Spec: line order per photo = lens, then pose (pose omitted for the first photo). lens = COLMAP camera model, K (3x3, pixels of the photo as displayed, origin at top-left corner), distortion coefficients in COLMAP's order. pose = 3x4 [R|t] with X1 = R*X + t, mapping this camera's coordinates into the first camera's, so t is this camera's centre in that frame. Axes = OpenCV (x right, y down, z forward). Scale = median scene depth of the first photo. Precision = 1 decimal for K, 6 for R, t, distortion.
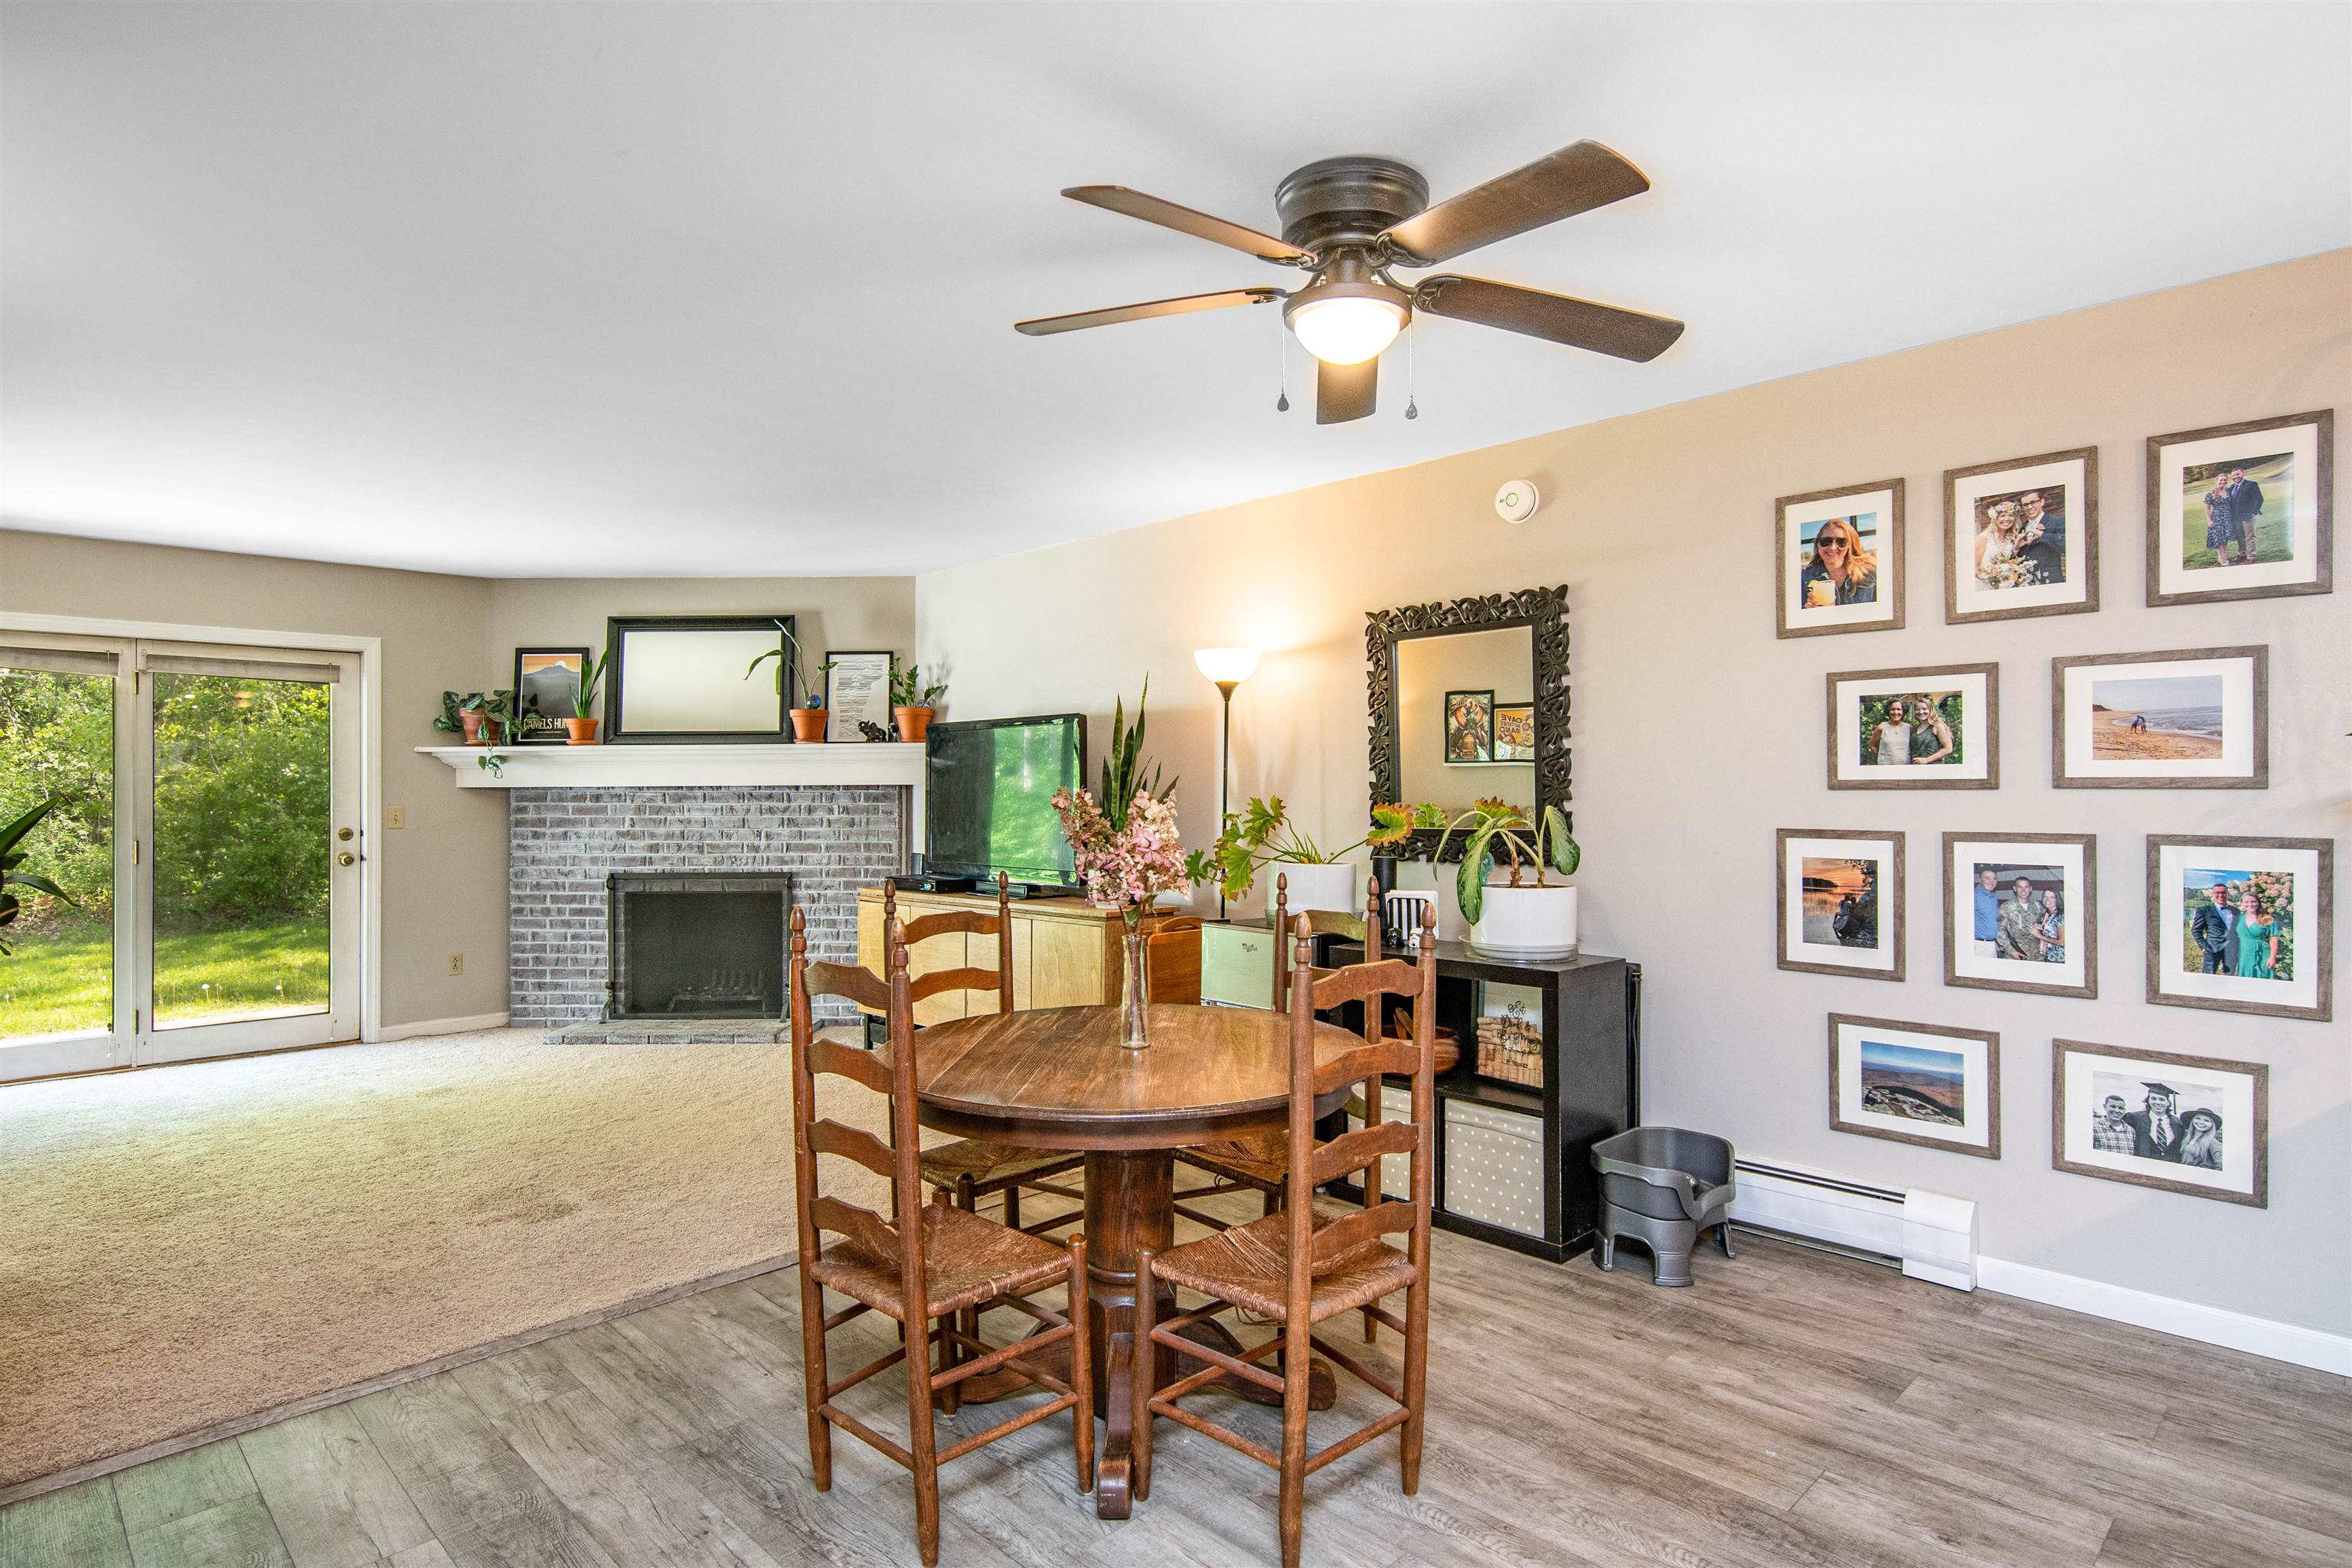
lens RADIAL K [[1234.1, 0, 1181.9], [0, 1234.1, 781.2], [0, 0, 1]] dist [0.001428, -0.002256]
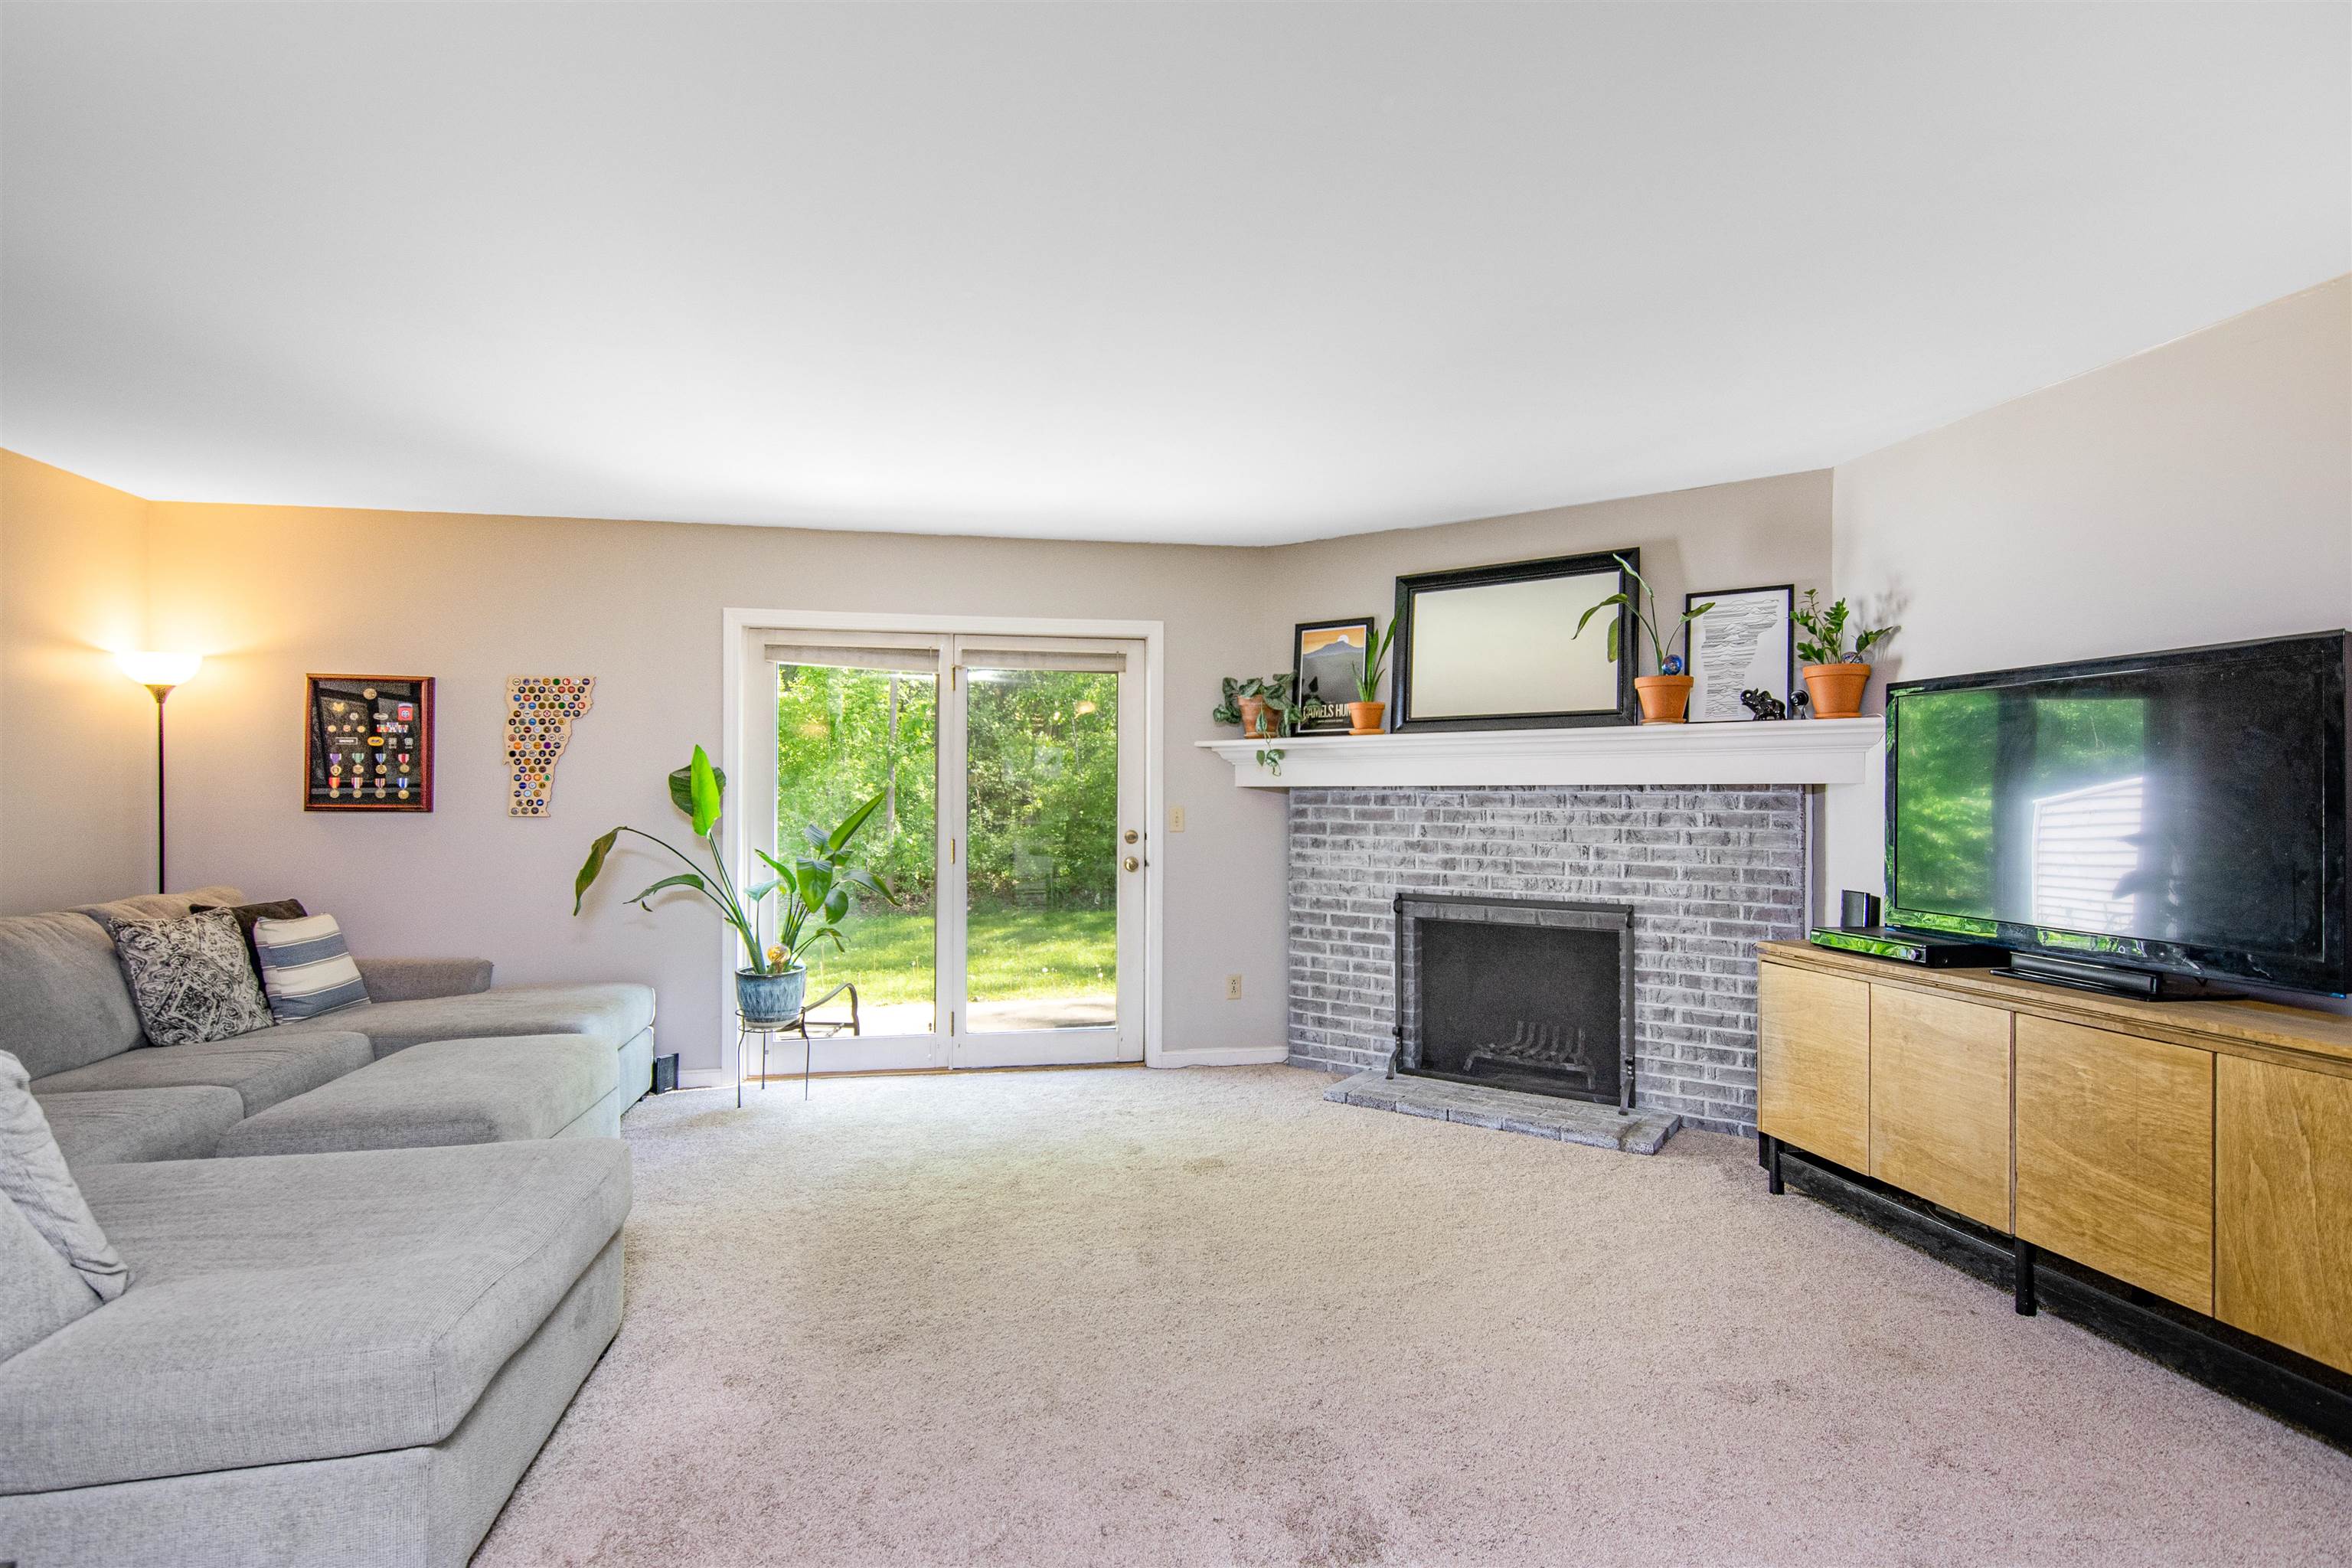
lens RADIAL K [[1098.1, 0, 1176.2], [0, 1098.1, 788.8], [0, 0, 1]] dist [0.005806, -0.000370]
pose [[0.822449, 0.002820, -0.568832, -0.172461], [-0.001709, 0.999995, 0.002486, 0.004766], [0.568836, -0.001073, 0.822450, 0.323655]]
